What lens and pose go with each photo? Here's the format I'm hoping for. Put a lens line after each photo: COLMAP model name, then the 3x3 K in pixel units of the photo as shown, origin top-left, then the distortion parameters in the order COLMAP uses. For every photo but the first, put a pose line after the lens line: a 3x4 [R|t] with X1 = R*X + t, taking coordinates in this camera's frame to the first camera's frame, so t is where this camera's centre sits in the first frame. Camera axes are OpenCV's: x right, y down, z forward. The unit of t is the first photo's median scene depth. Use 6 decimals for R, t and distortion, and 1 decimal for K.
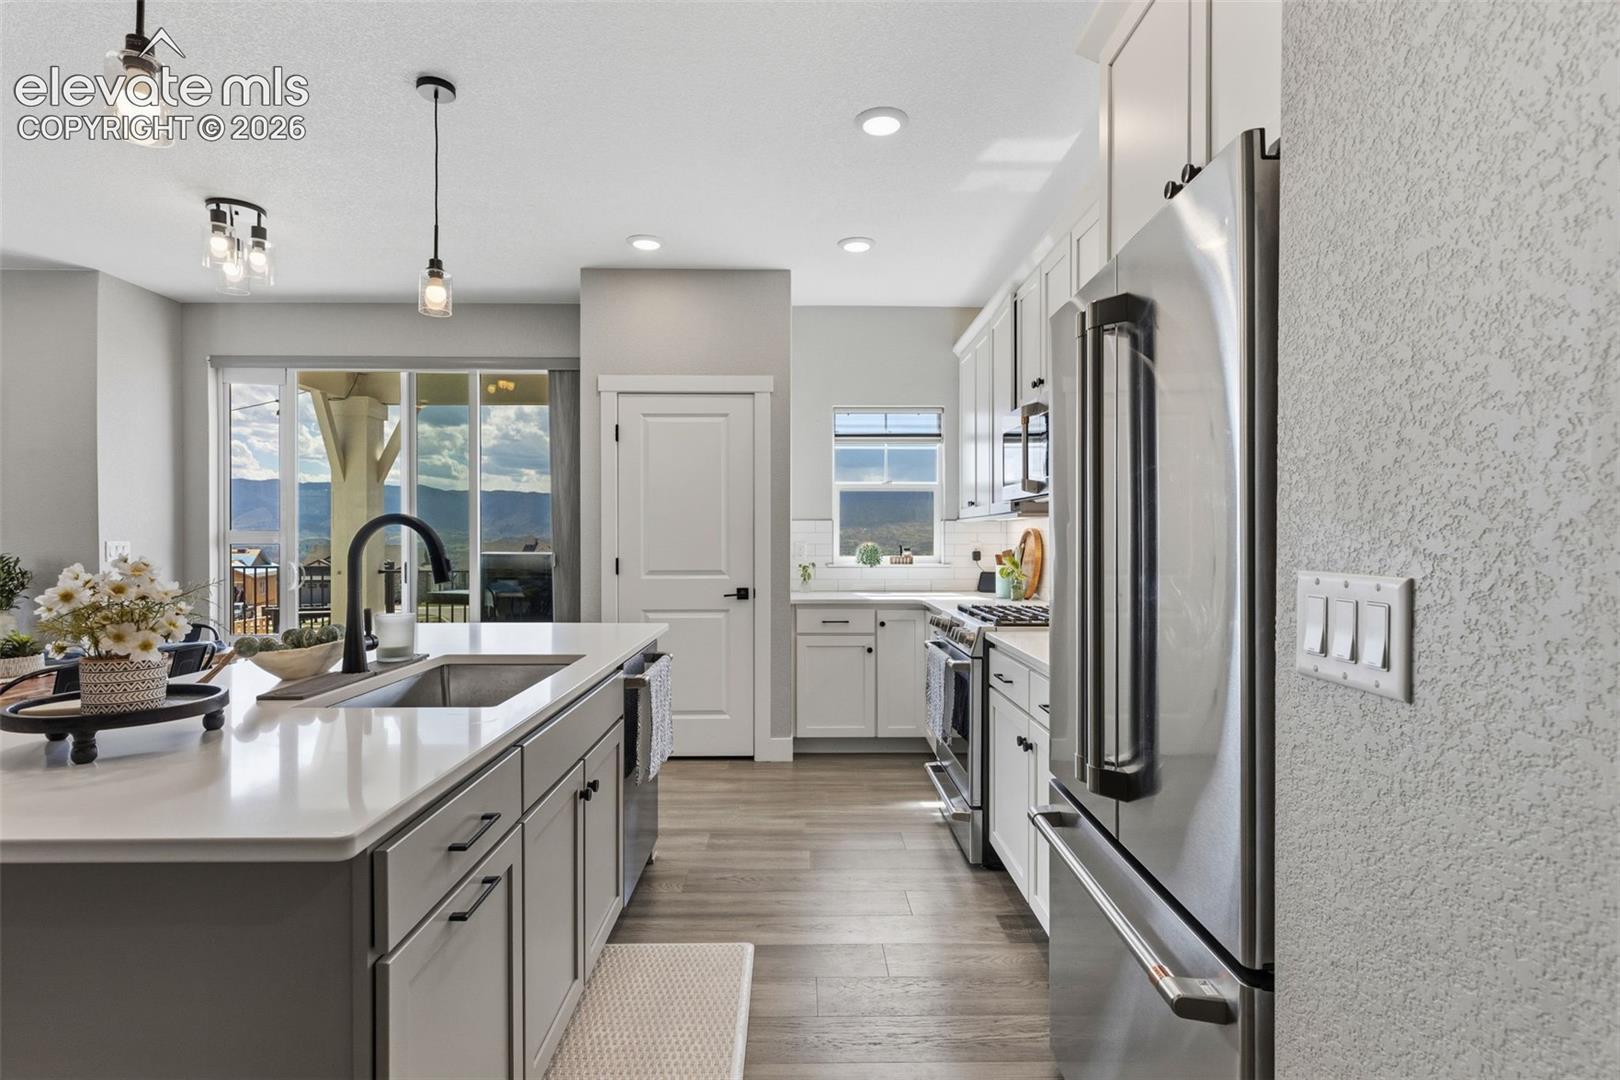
lens RADIAL K [[816.2, 0, 810.0], [0, 816.2, 540.0], [0, 0, 1]] dist [0.002849, 0.000243]
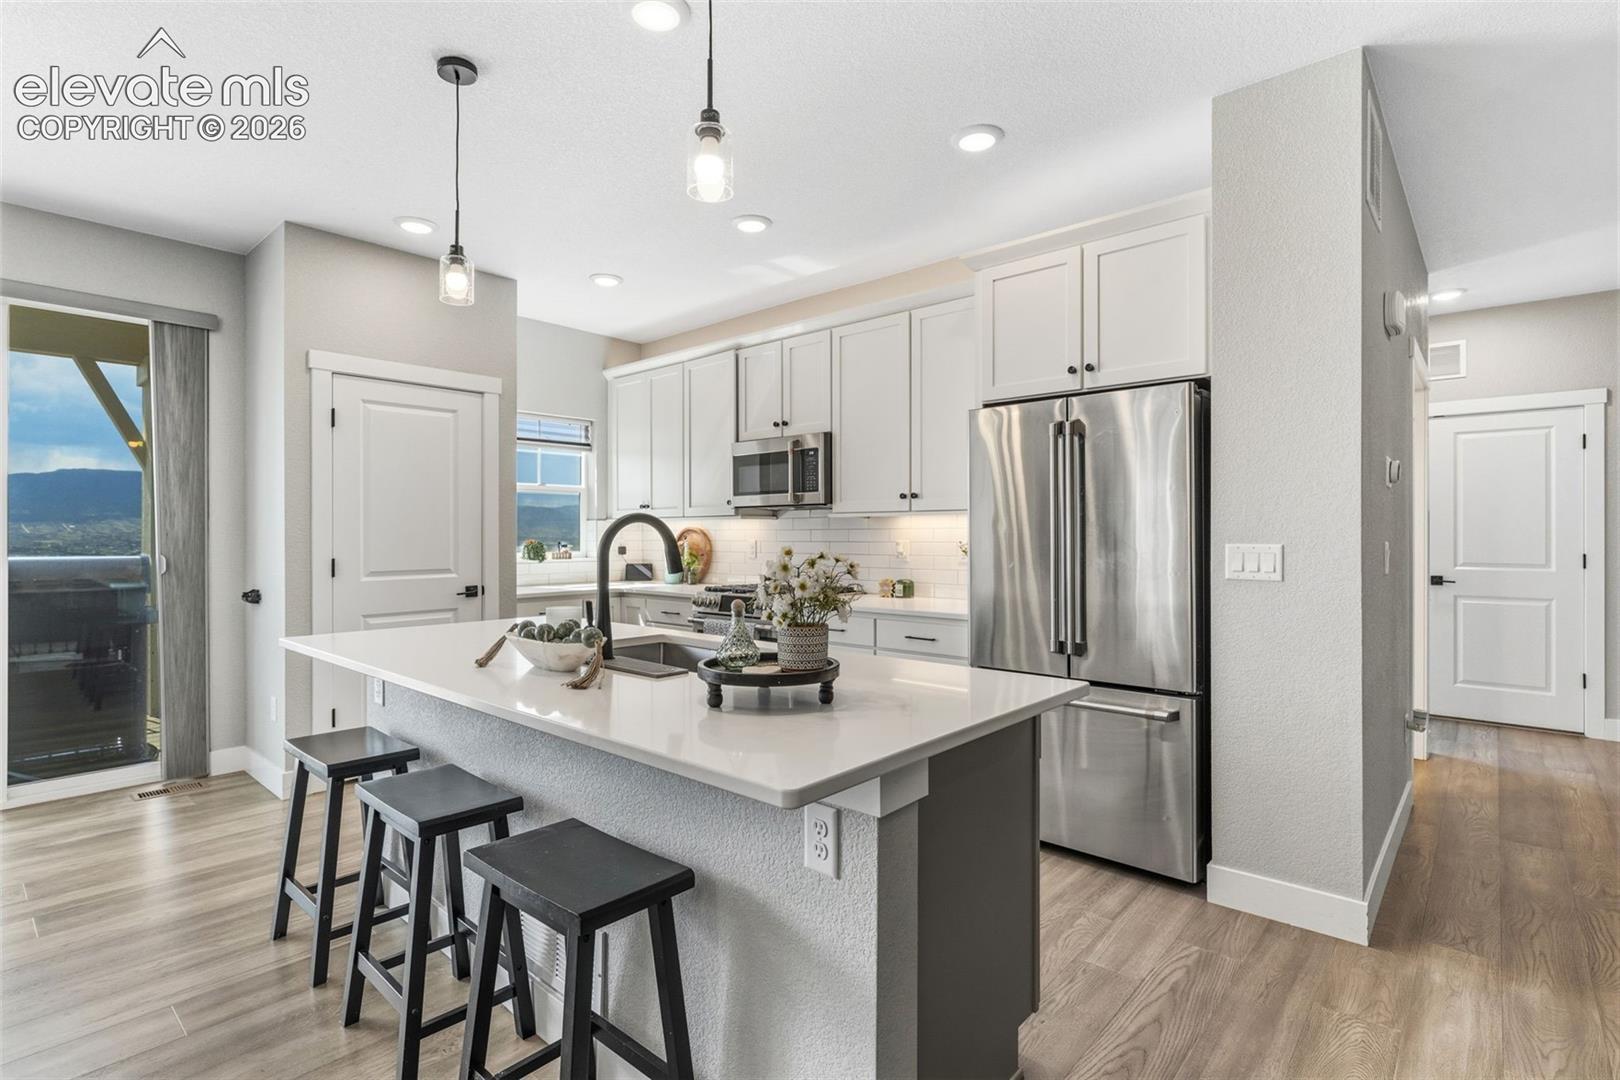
lens RADIAL K [[780.9, 0, 807.5], [0, 780.9, 530.9], [0, 0, 1]] dist [-0.002559, -0.000706]
pose [[0.671361, 0.000979, 0.741130, -0.516777], [0.005707, 0.999963, -0.006490, 0.000108], [-0.741109, 0.008587, 0.671330, 0.051181]]
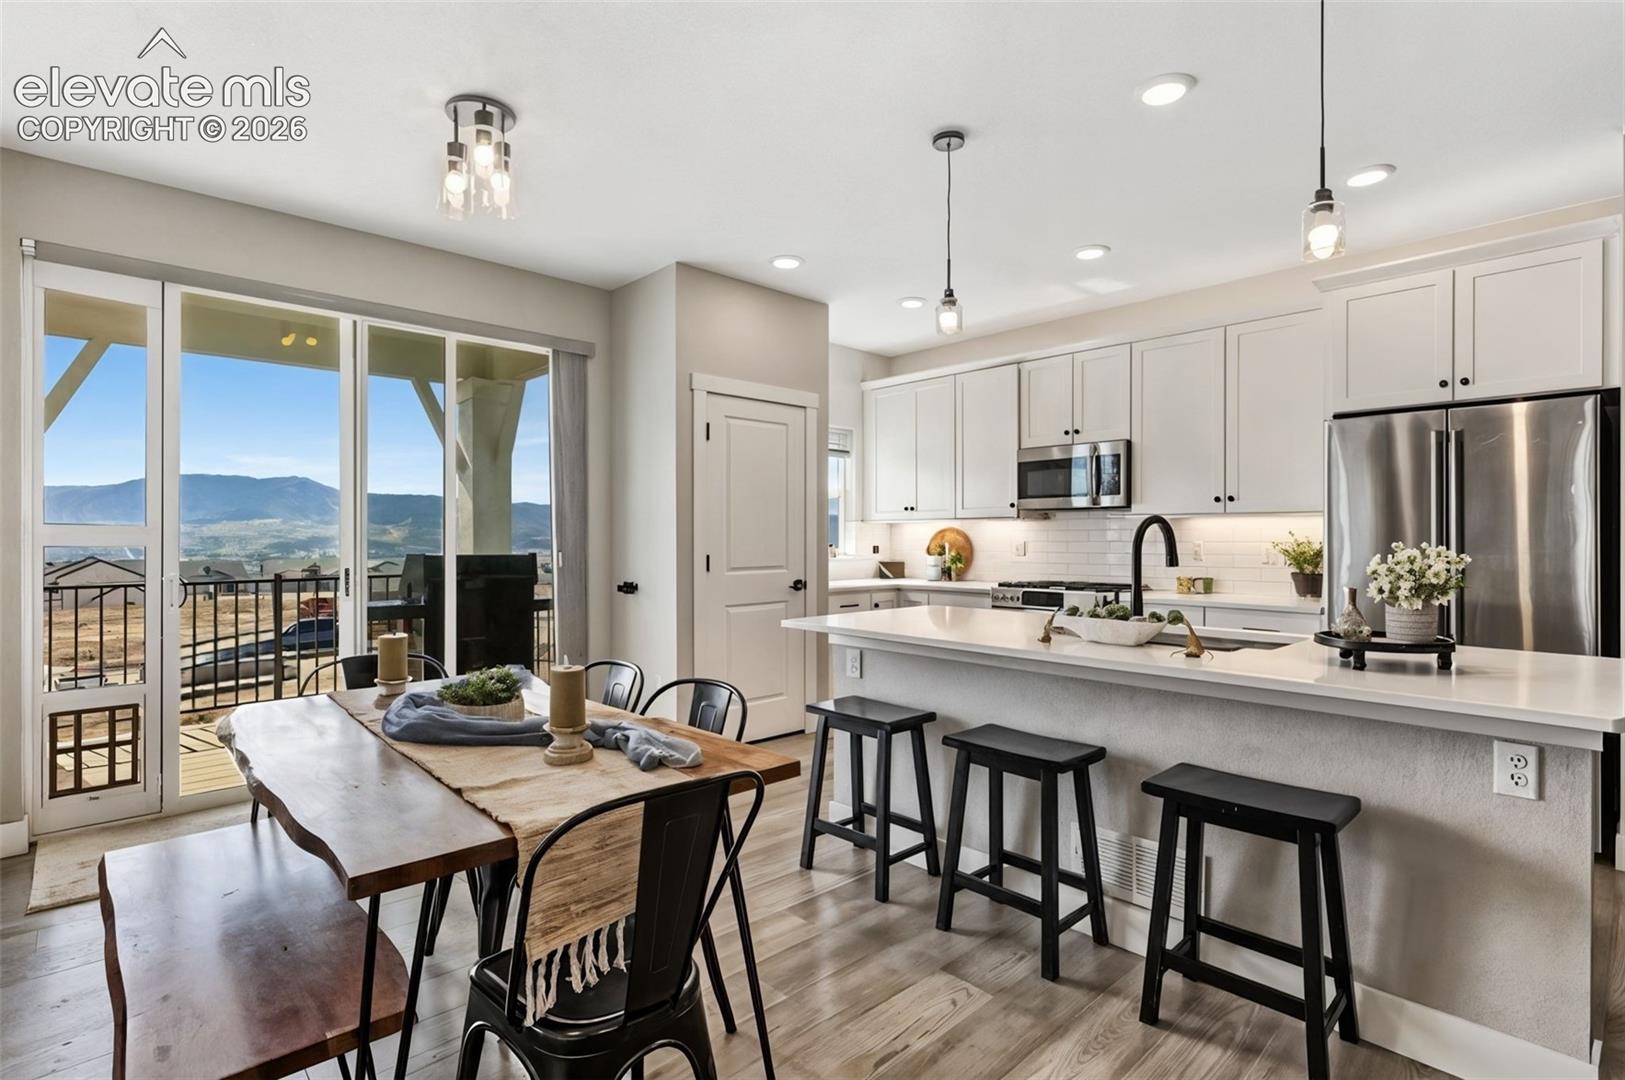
lens RADIAL K [[783.3, 0, 810.0], [0, 783.3, 530.9], [0, 0, 1]] dist [-0.002559, -0.000706]
pose [[0.735090, 0.004390, 0.677955, -0.800403], [0.003059, 0.999947, -0.009792, 0.002047], [-0.677962, 0.009272, 0.735038, 0.200158]]
